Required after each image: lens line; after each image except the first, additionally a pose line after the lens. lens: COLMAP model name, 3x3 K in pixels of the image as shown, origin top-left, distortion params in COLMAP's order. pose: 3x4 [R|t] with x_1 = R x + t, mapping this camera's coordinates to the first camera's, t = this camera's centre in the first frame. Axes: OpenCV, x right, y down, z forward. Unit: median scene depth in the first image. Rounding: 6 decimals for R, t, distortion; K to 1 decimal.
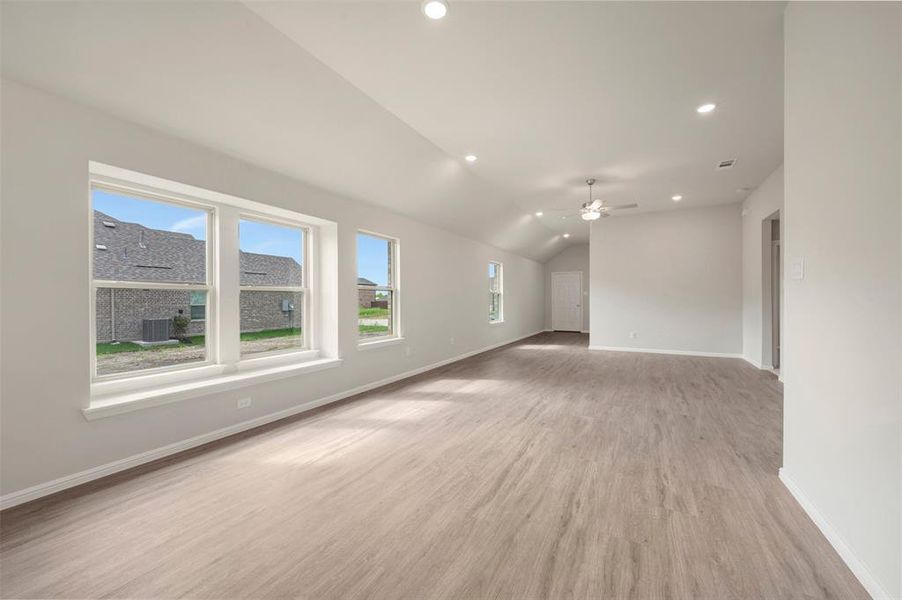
lens RADIAL K [[354.9, 0, 453.3], [0, 354.9, 299.2], [0, 0, 1]] dist [0.000553, -0.000087]
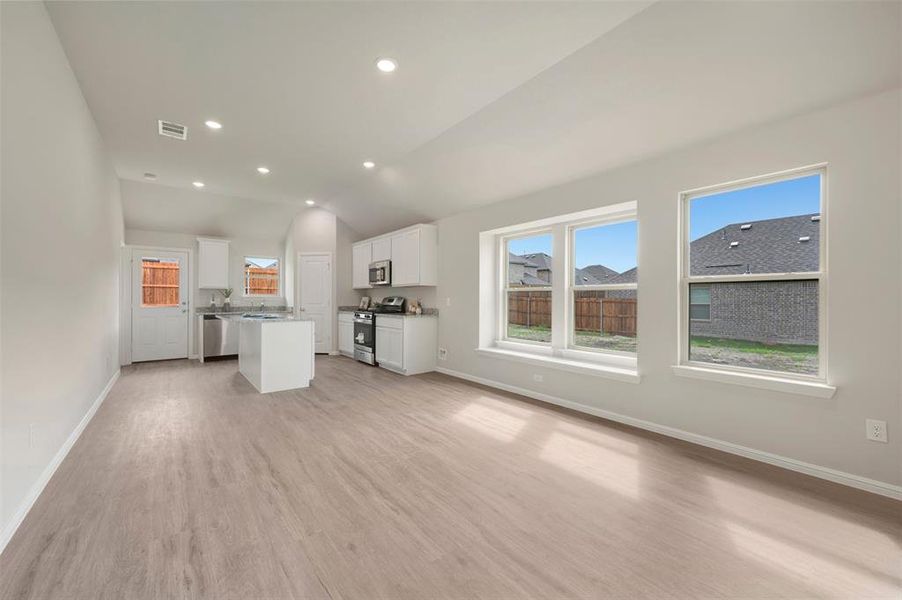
lens RADIAL K [[354.9, 0, 453.3], [0, 354.9, 299.2], [0, 0, 1]] dist [0.000553, -0.000087]
pose [[-0.392081, 0.003363, -0.919924, 0.355177], [0.000408, 0.999994, 0.003482, -0.000333], [0.919930, 0.000990, -0.392080, 0.601951]]
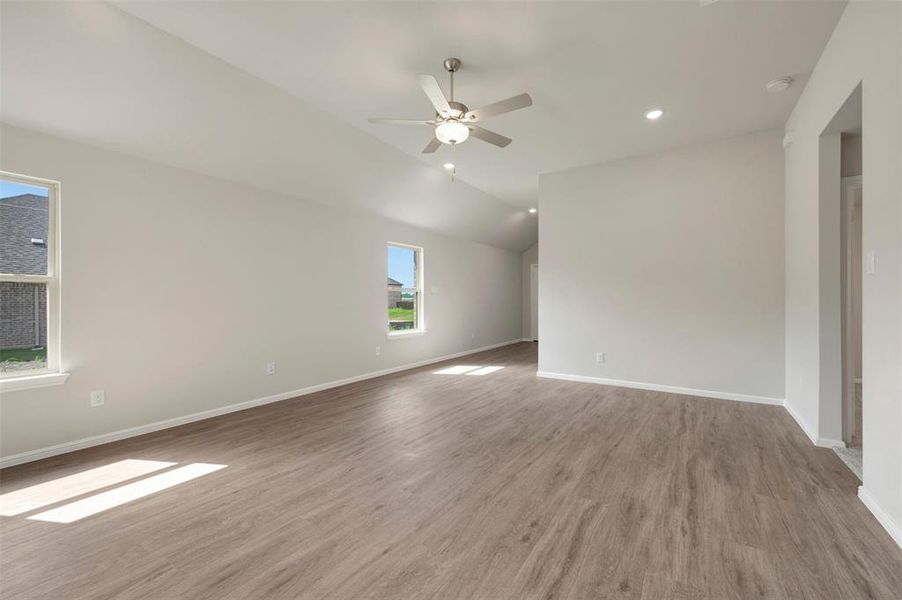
lens RADIAL K [[359.1, 0, 461.8], [0, 359.1, 300.2], [0, 0, 1]] dist [-0.000830, -0.000298]
pose [[0.996389, 0.001280, -0.084902, 0.385251], [-0.001134, 0.999998, 0.001775, 0.000462], [0.084904, -0.001672, 0.996388, 0.427639]]
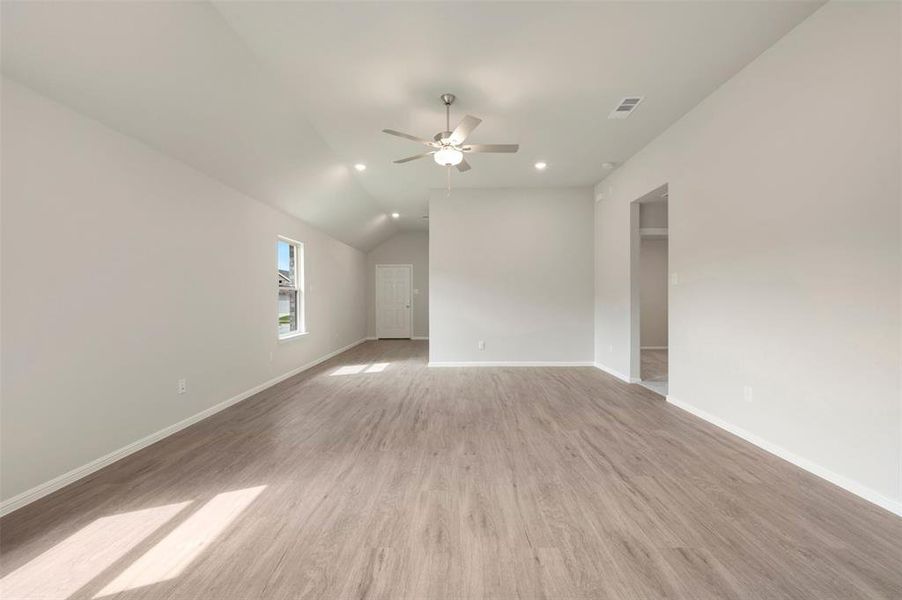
lens RADIAL K [[367.4, 0, 452.7], [0, 367.4, 301.3], [0, 0, 1]] dist [-0.000273, -0.000052]
pose [[0.884057, -0.005891, 0.467343, 0.092685], [0.002443, 0.999965, 0.007984, -0.000448], [-0.467374, -0.005917, 0.884040, 0.393306]]
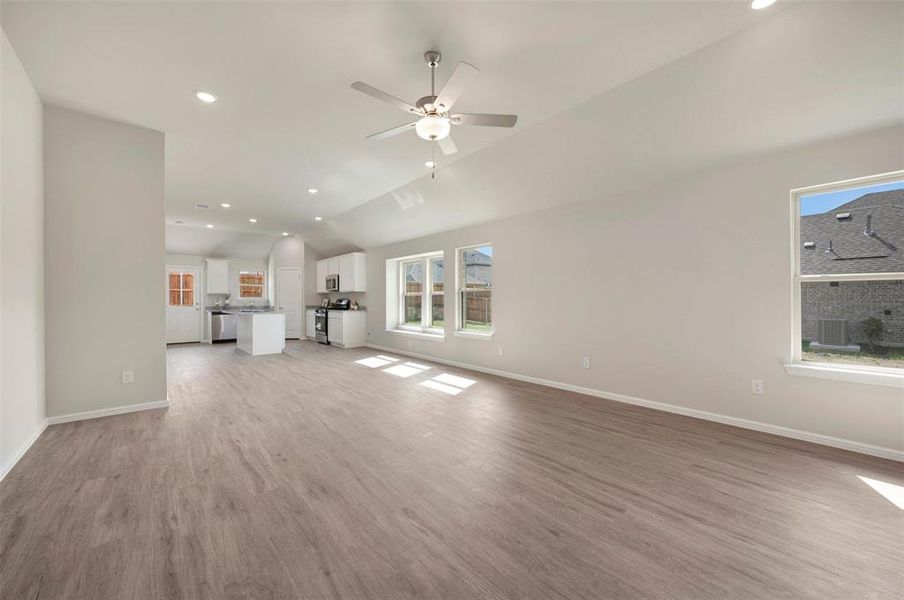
lens RADIAL K [[357.6, 0, 455.4], [0, 357.6, 299.4], [0, 0, 1]] dist [0.001017, 0.000041]
pose [[-0.364952, 0.005130, -0.931012, 0.723822], [0.006151, 0.999976, 0.003099, -0.002294], [0.931006, -0.004596, -0.364975, 1.045043]]
